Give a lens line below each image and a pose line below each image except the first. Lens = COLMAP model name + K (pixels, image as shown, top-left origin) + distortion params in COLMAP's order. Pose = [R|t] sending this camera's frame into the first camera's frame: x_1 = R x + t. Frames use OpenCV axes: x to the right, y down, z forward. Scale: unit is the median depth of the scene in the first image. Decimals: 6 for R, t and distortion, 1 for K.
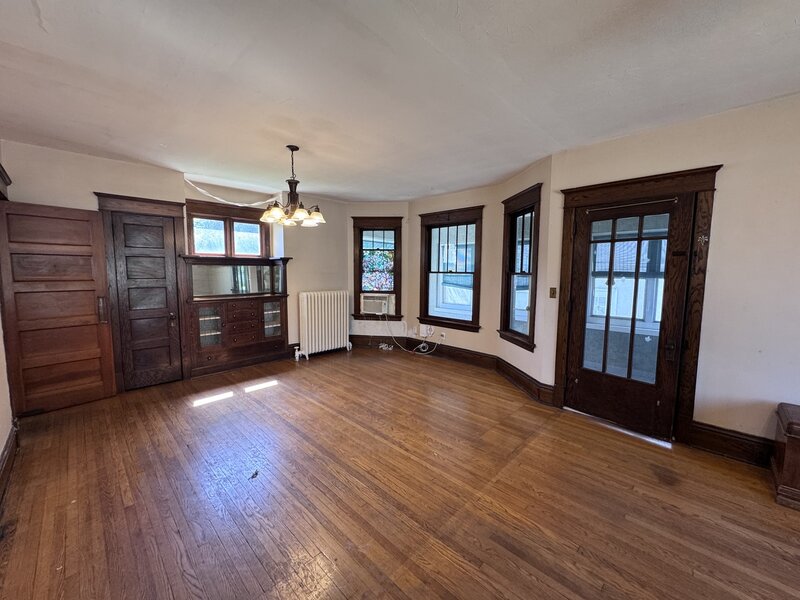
lens RADIAL K [[318.4, 0, 401.0], [0, 318.4, 299.1], [0, 0, 1]] dist [-0.006094, 0.000698]
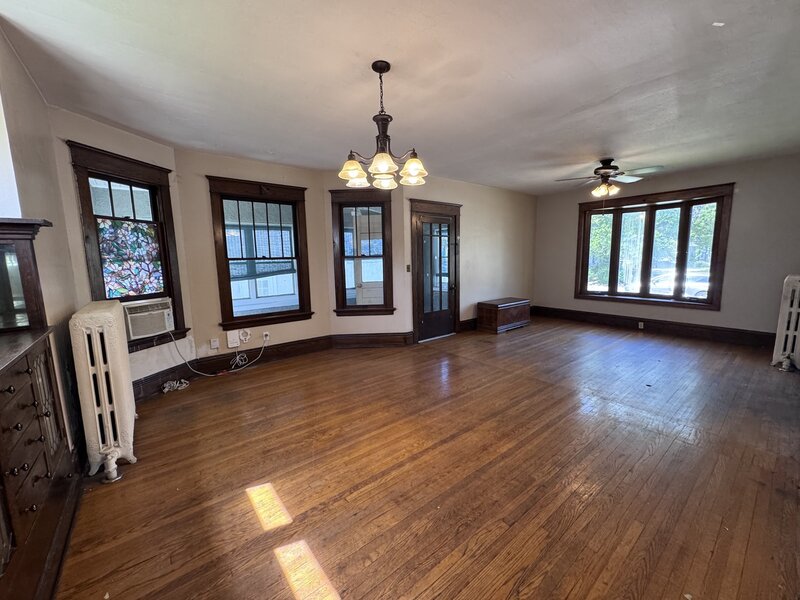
lens RADIAL K [[318.4, 0, 401.0], [0, 318.4, 299.1], [0, 0, 1]] dist [-0.006094, 0.000698]
pose [[0.125138, -0.140077, 0.982201, -0.702177], [0.109561, 0.985879, 0.126642, -0.049940], [-0.986071, 0.091763, 0.138718, 0.604426]]
